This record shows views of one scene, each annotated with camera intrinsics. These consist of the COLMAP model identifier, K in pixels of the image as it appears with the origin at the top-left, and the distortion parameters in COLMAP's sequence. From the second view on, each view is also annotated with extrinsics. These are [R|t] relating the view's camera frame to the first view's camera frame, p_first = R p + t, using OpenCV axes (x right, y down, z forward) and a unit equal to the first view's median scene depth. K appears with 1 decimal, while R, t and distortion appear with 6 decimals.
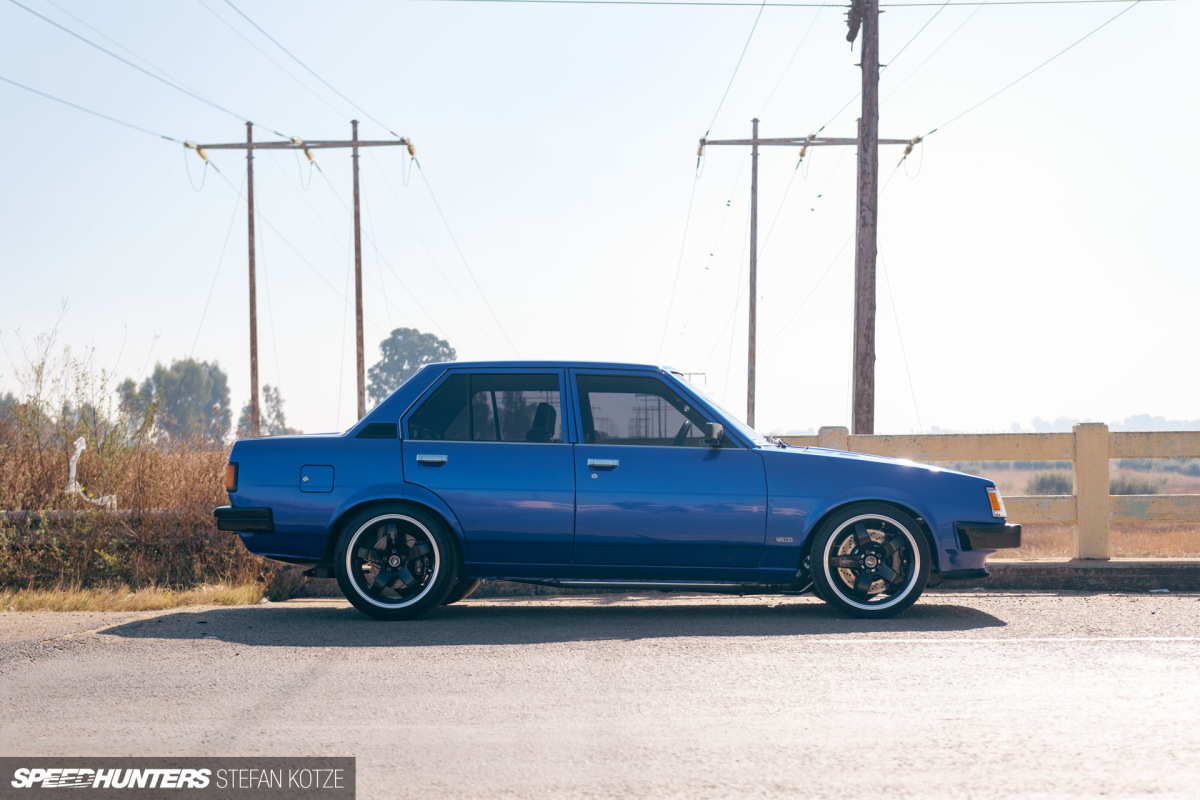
lens RADIAL K [[1766.0, 0, 600.0], [0, 1766.0, 400.0], [0, 0, 1]] dist [0.004461, 0.060637]
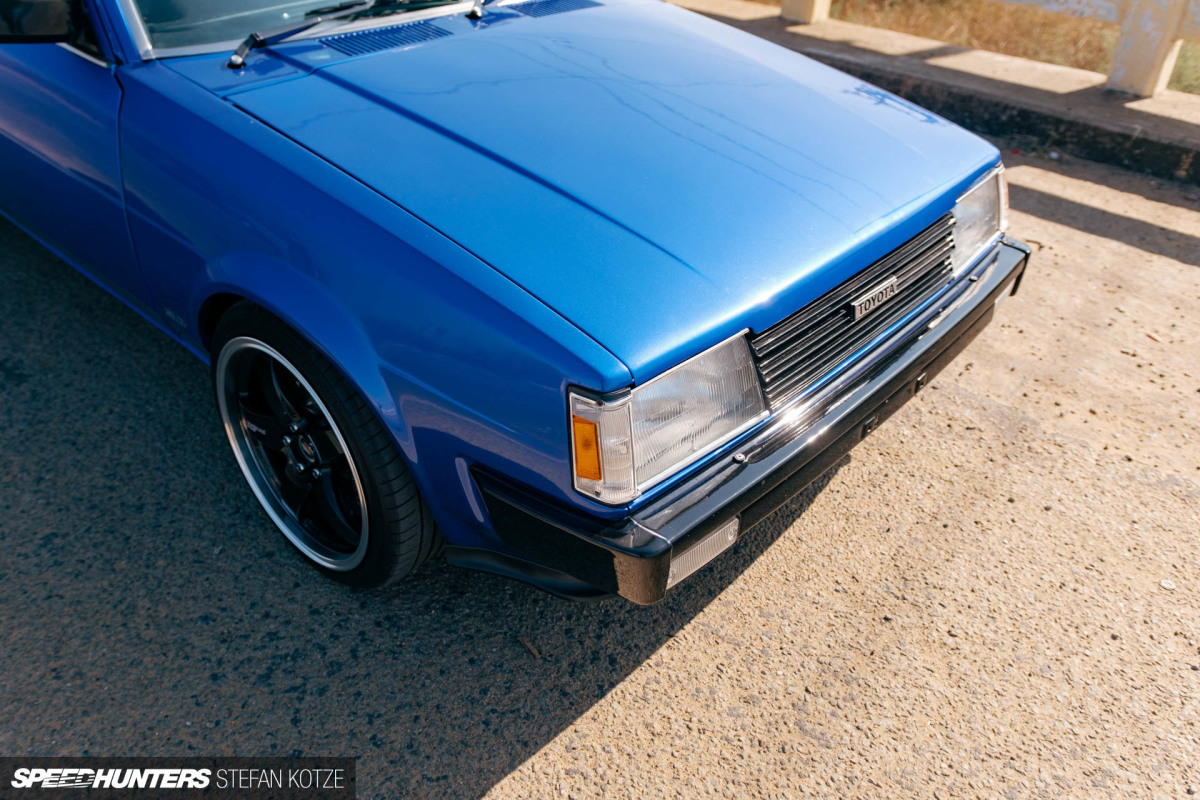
lens RADIAL K [[984.4, 0, 600.0], [0, 984.4, 400.0], [0, 0, 1]] dist [-0.008119, -0.008772]
pose [[0.781400, 0.375078, -0.498730, 0.049559], [-0.005923, 0.803628, 0.595102, -0.006873], [0.624003, -0.462059, 0.630176, 0.149730]]
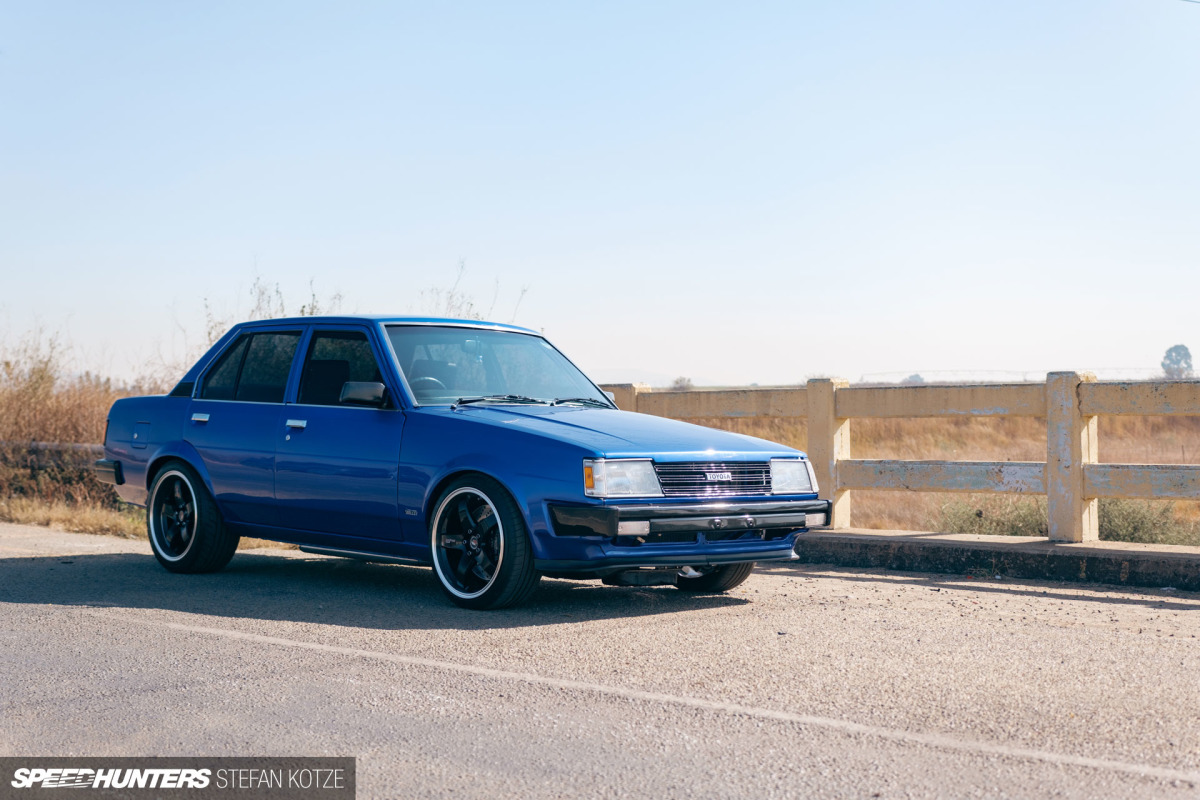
lens RADIAL K [[1766.0, 0, 600.0], [0, 1766.0, 400.0], [0, 0, 1]] dist [0.004461, 0.060637]
pose [[0.728807, 0.001472, -0.684718, 0.129020], [0.025507, 0.999245, 0.029298, -0.000219], [0.684244, -0.038818, 0.728219, 0.068672]]
